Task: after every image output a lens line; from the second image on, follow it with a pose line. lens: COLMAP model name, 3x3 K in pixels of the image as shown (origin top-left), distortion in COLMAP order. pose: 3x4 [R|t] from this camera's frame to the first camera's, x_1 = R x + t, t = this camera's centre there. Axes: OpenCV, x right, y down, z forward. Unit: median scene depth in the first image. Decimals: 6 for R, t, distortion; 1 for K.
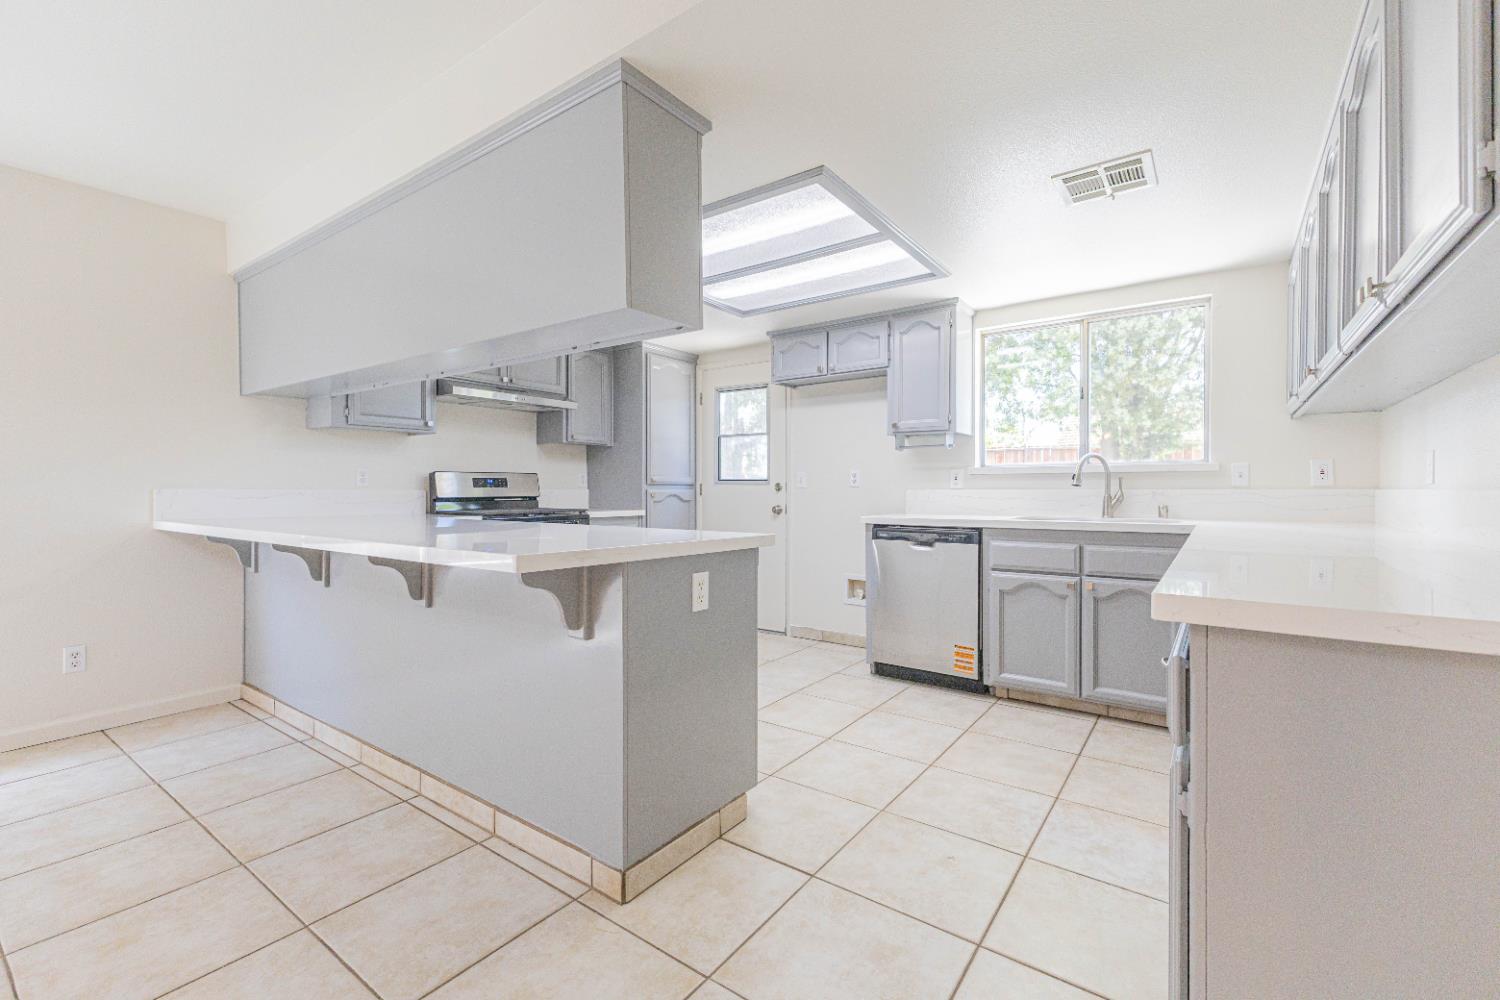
lens RADIAL K [[642.1, 0, 750.0], [0, 642.1, 500.0], [0, 0, 1]] dist [0.000299, 0.000071]
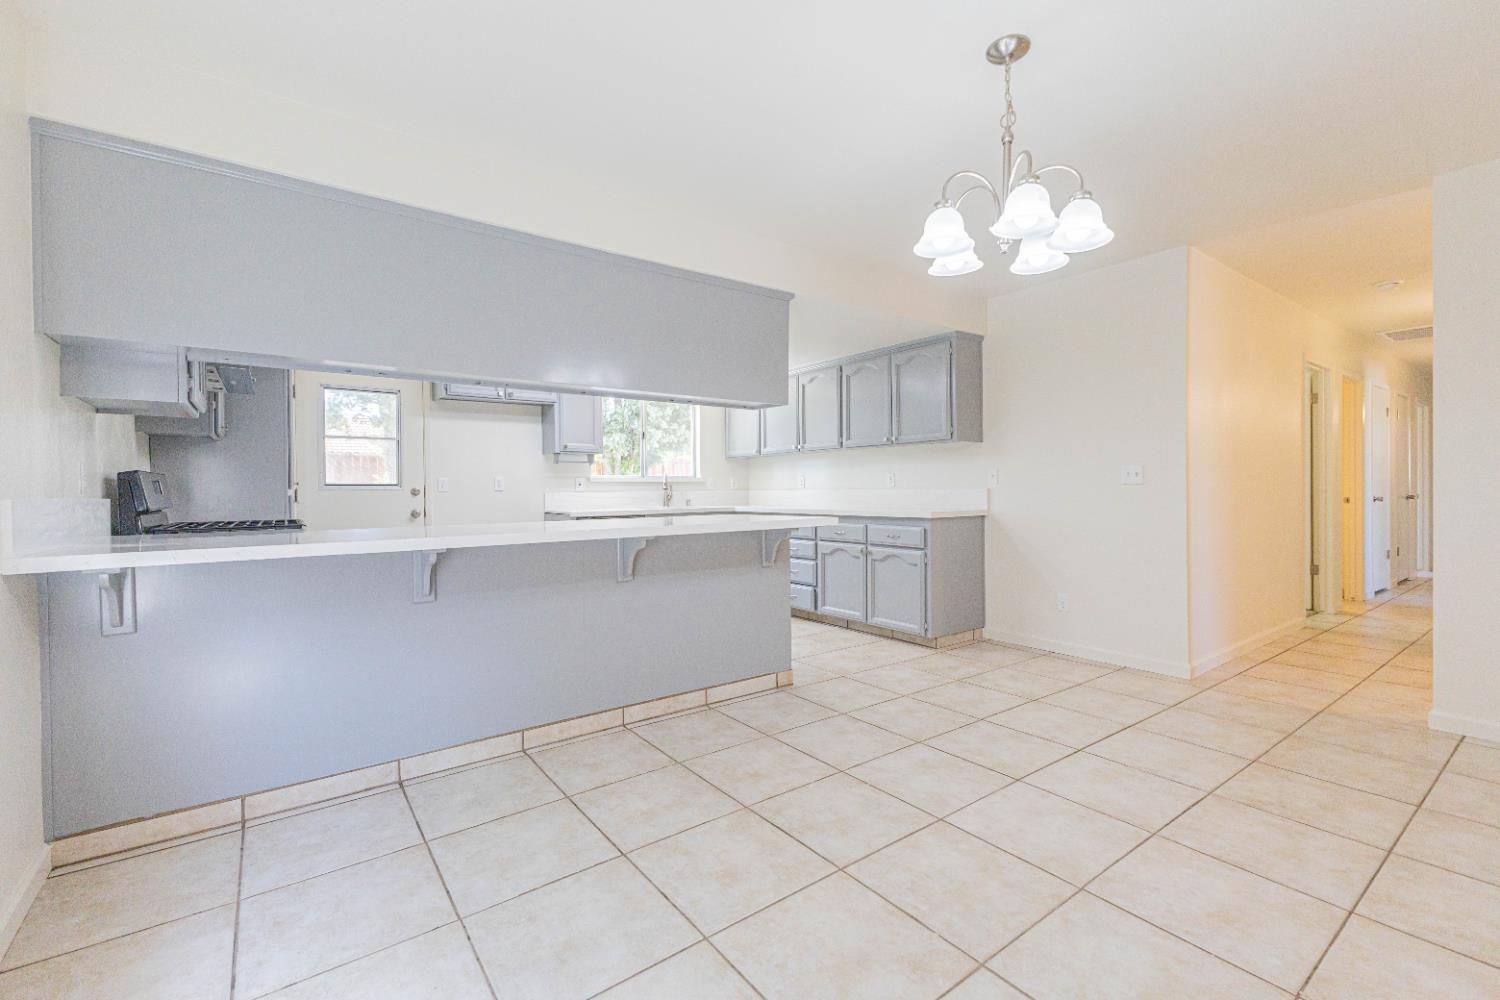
lens RADIAL K [[636.3, 0, 750.0], [0, 636.3, 500.0], [0, 0, 1]] dist [0.013266, 0.000264]
pose [[0.312769, -0.017518, 0.949668, -1.324431], [0.026581, 0.999600, 0.009685, -0.004641], [-0.949457, 0.022214, 0.313110, 0.269633]]
